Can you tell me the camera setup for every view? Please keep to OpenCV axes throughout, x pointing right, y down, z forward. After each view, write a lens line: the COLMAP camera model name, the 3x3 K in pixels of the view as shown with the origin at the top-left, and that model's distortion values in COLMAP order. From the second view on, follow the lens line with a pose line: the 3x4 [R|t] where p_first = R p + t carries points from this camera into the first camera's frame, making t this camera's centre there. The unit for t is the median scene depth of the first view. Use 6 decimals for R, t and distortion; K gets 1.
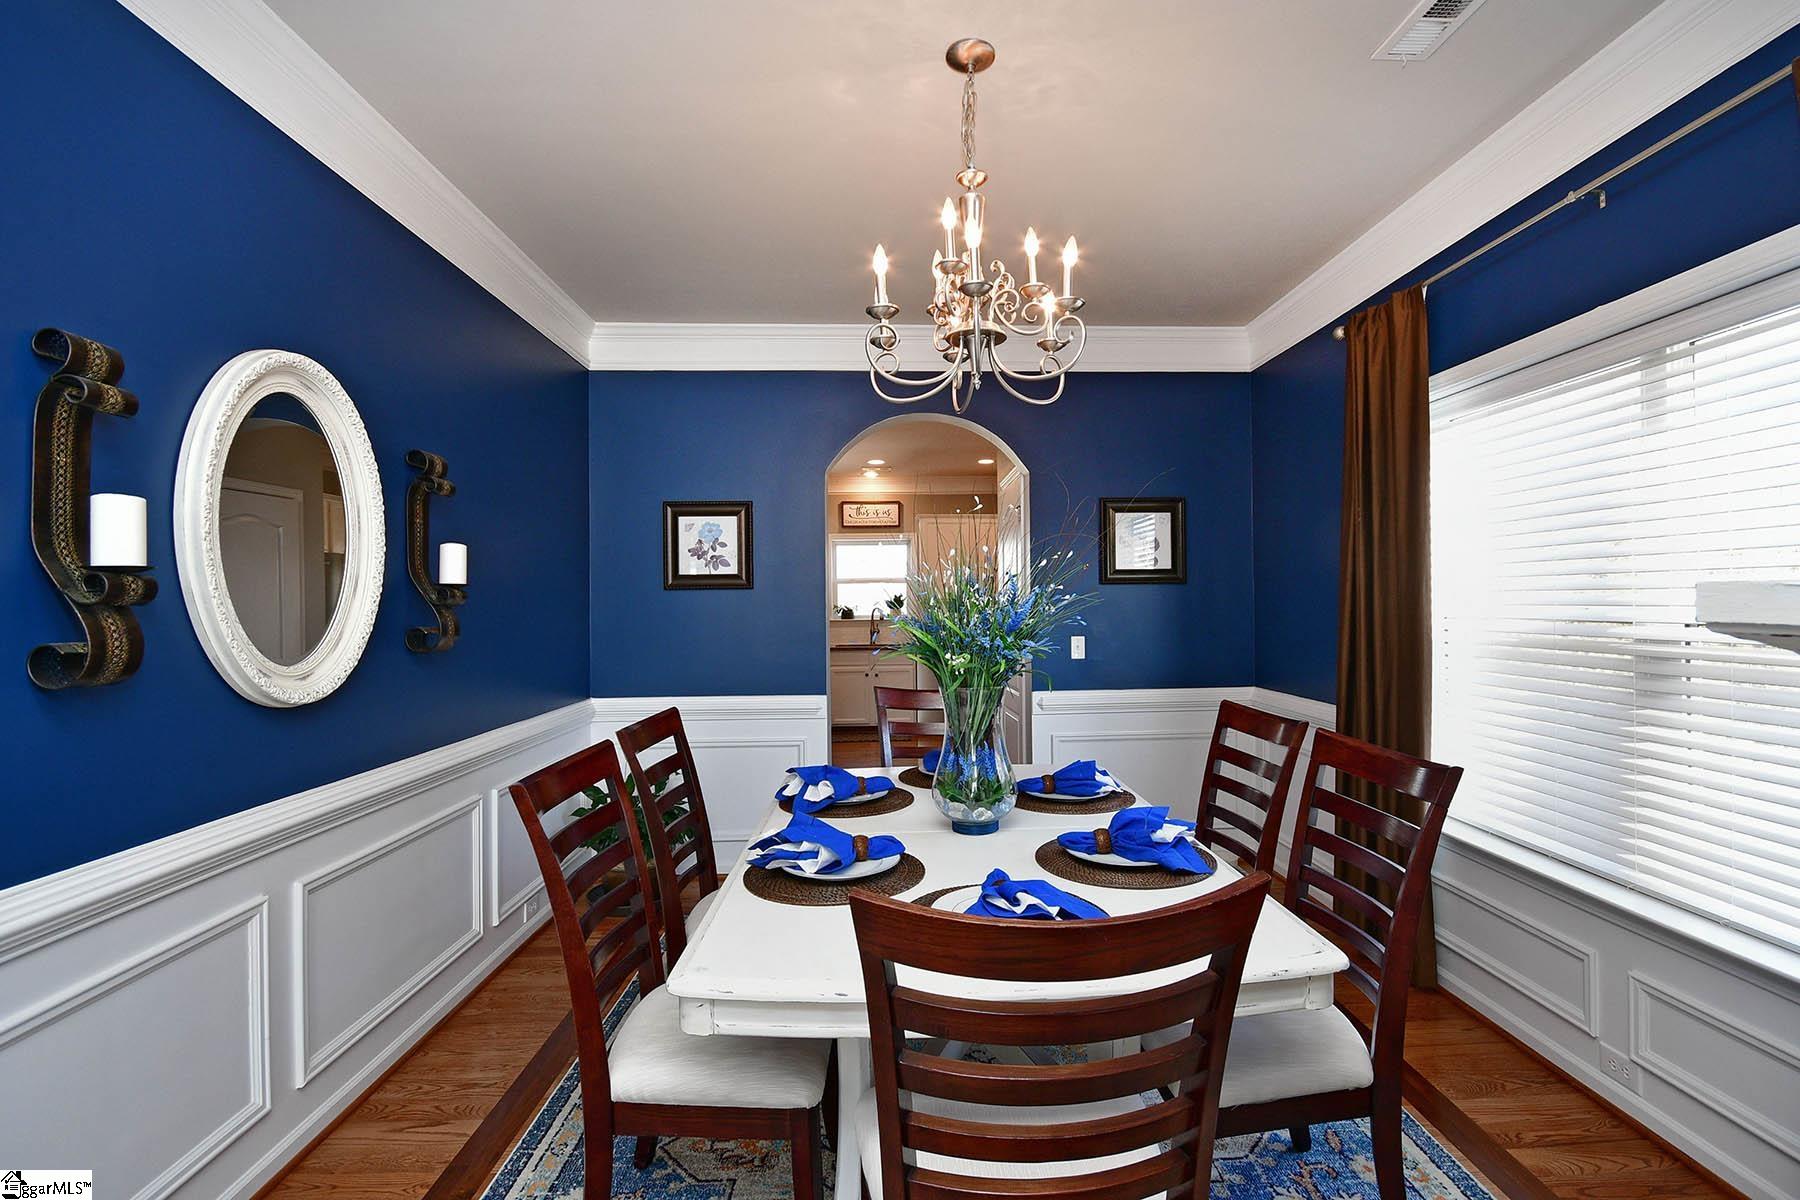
lens RADIAL K [[814.7, 0, 901.6], [0, 814.7, 596.3], [0, 0, 1]] dist [-0.002451, -0.000981]
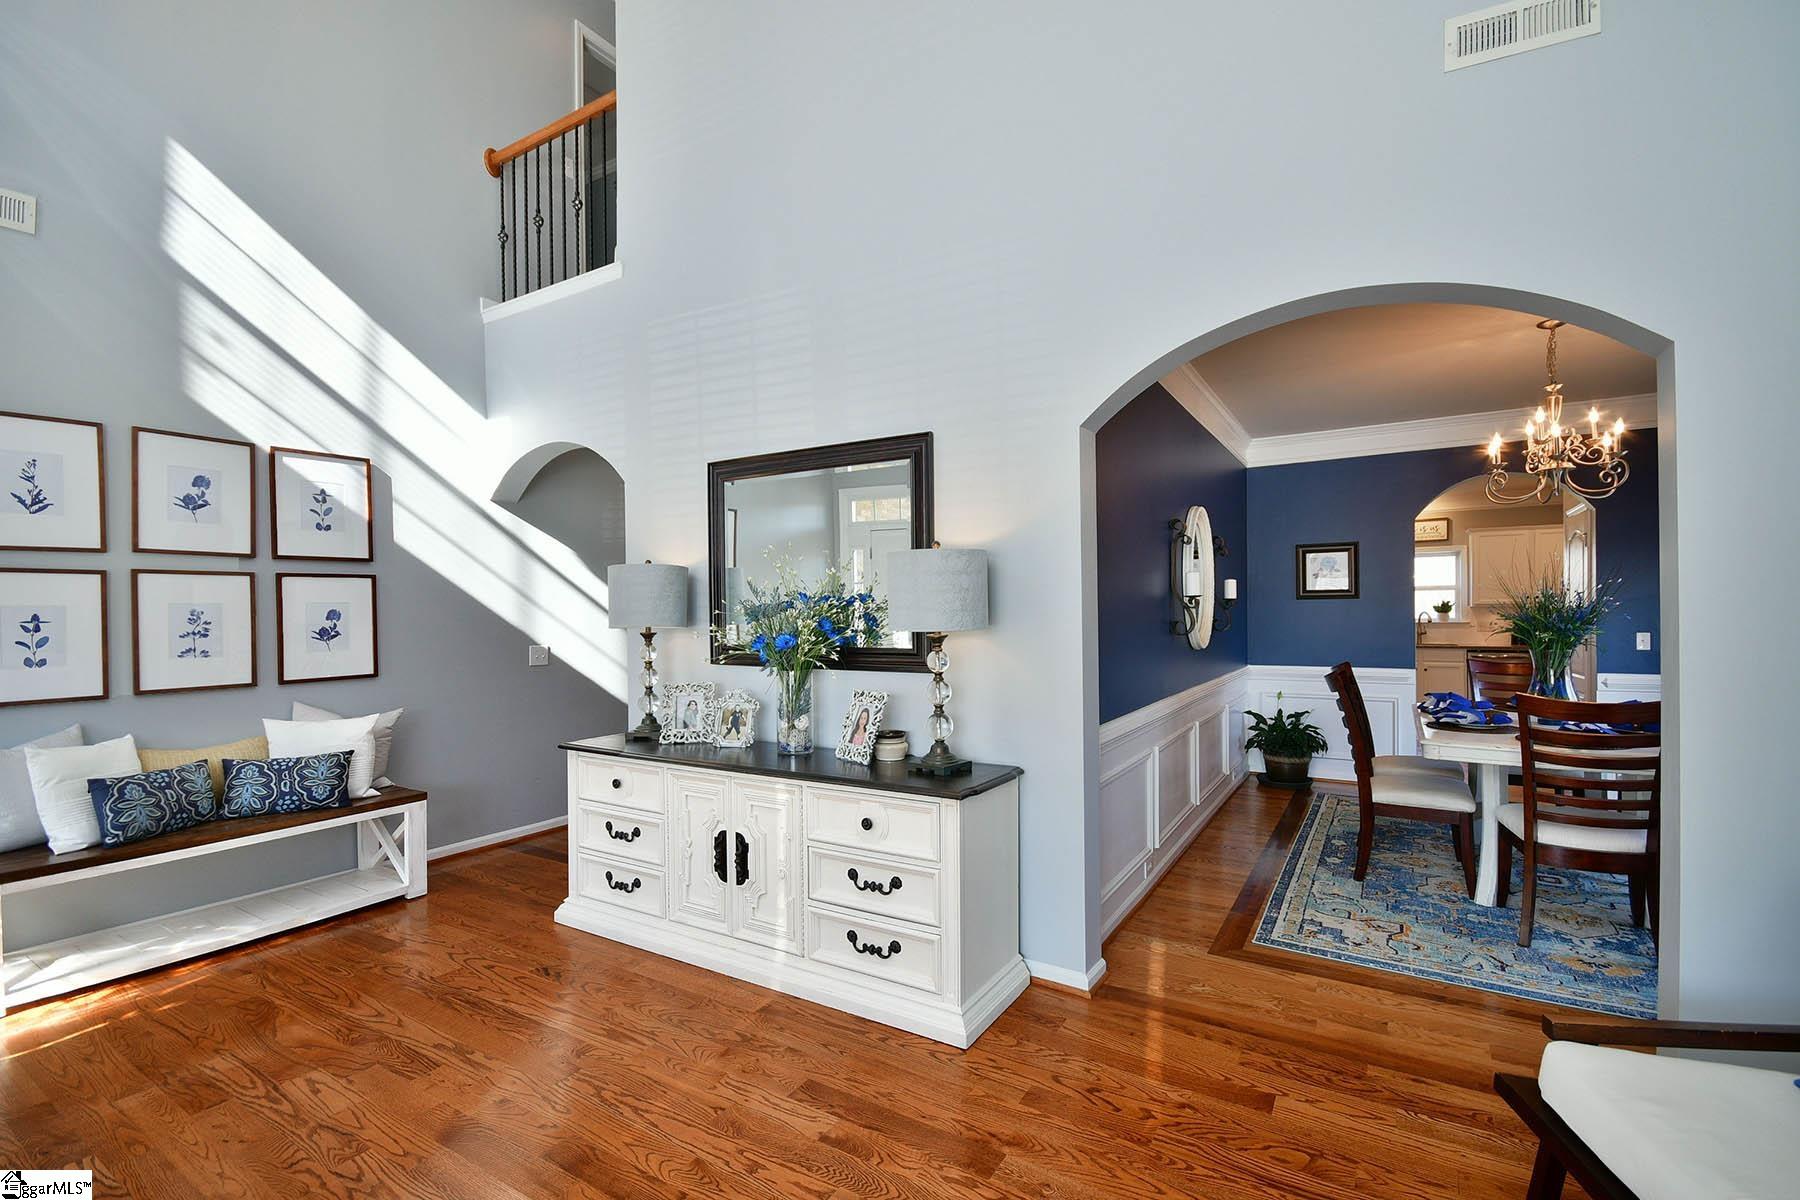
lens RADIAL K [[789.1, 0, 901.0], [0, 789.1, 614.1], [0, 0, 1]] dist [-0.000930, -0.000257]
pose [[0.839457, 0.004237, -0.543409, -0.099270], [0.004064, 0.999893, 0.014074, -0.004302], [0.543411, -0.014023, 0.839350, -0.727980]]
